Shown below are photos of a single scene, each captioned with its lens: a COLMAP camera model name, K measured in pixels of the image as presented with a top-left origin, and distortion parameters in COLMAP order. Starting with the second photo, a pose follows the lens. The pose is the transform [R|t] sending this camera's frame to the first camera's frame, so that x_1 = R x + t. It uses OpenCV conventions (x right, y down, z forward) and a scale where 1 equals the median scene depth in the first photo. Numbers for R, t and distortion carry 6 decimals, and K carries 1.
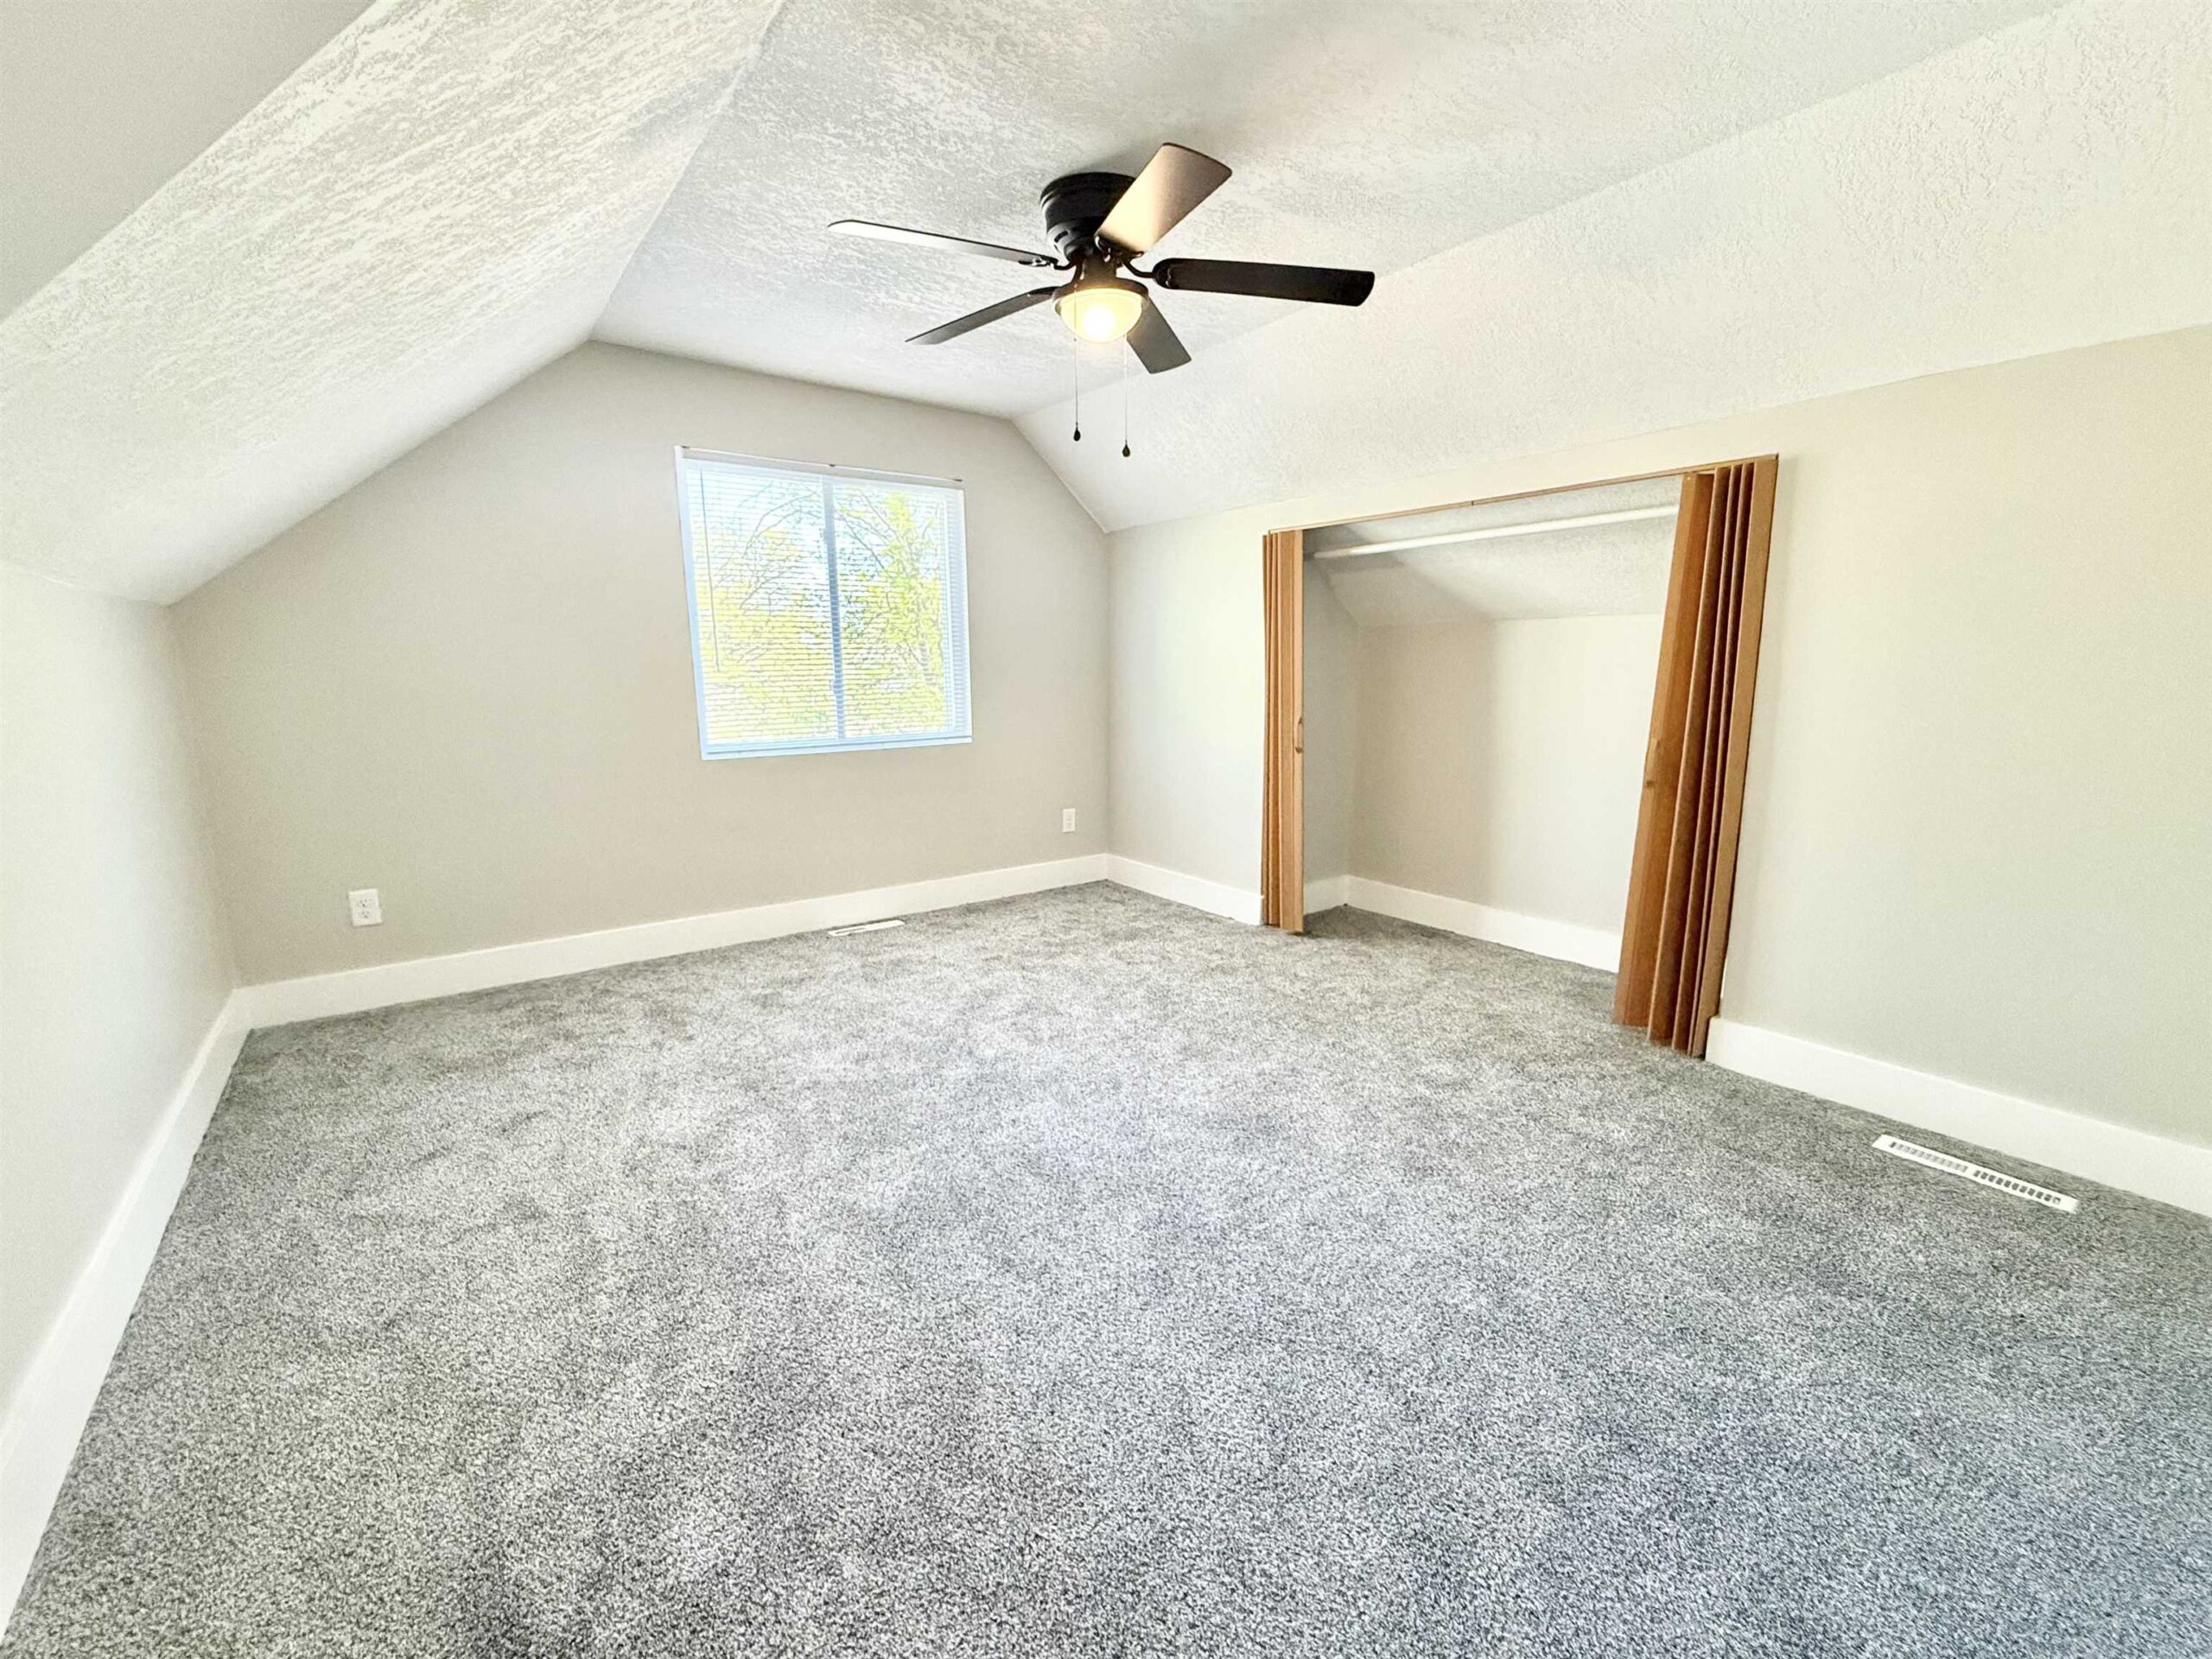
lens RADIAL K [[880.4, 0, 1117.6], [0, 880.4, 835.9], [0, 0, 1]] dist [-0.000336, 0.000006]
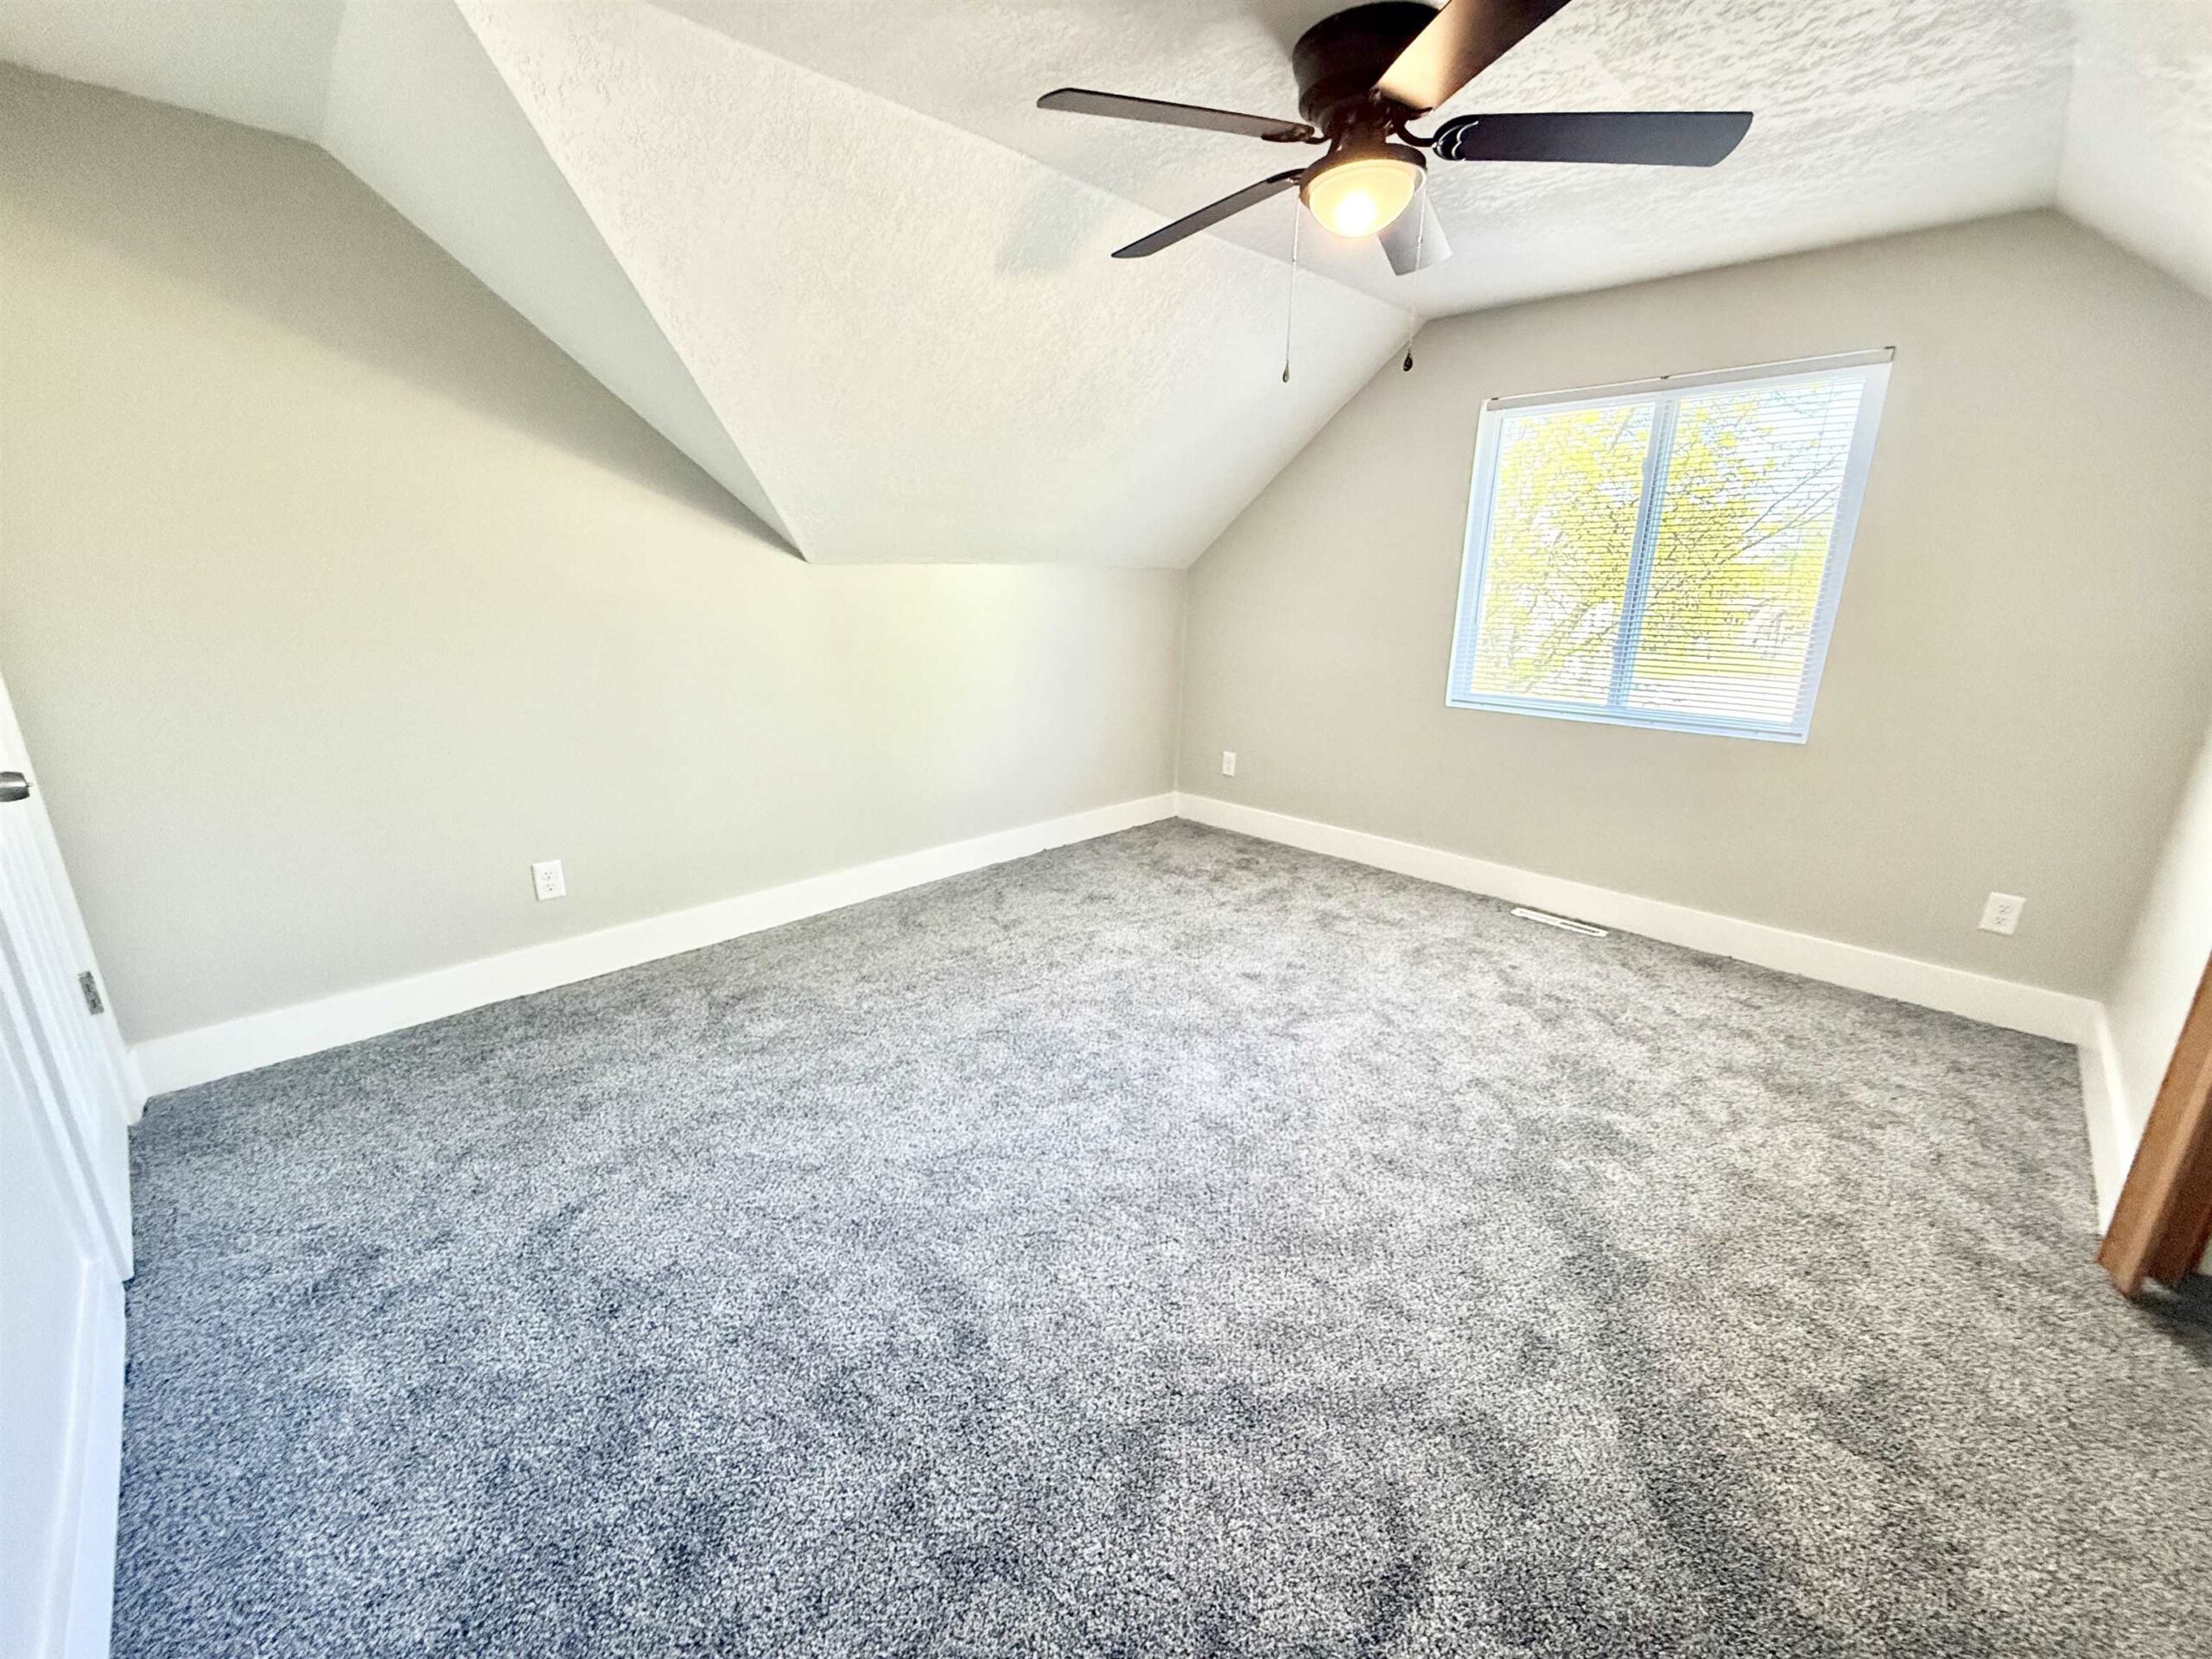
lens RADIAL K [[880.4, 0, 1117.6], [0, 880.4, 835.9], [0, 0, 1]] dist [-0.000336, 0.000006]
pose [[0.161289, 0.285624, -0.944672, 0.599418], [-0.204931, 0.946033, 0.251046, -0.143032], [0.965396, 0.153101, 0.211118, 0.484892]]
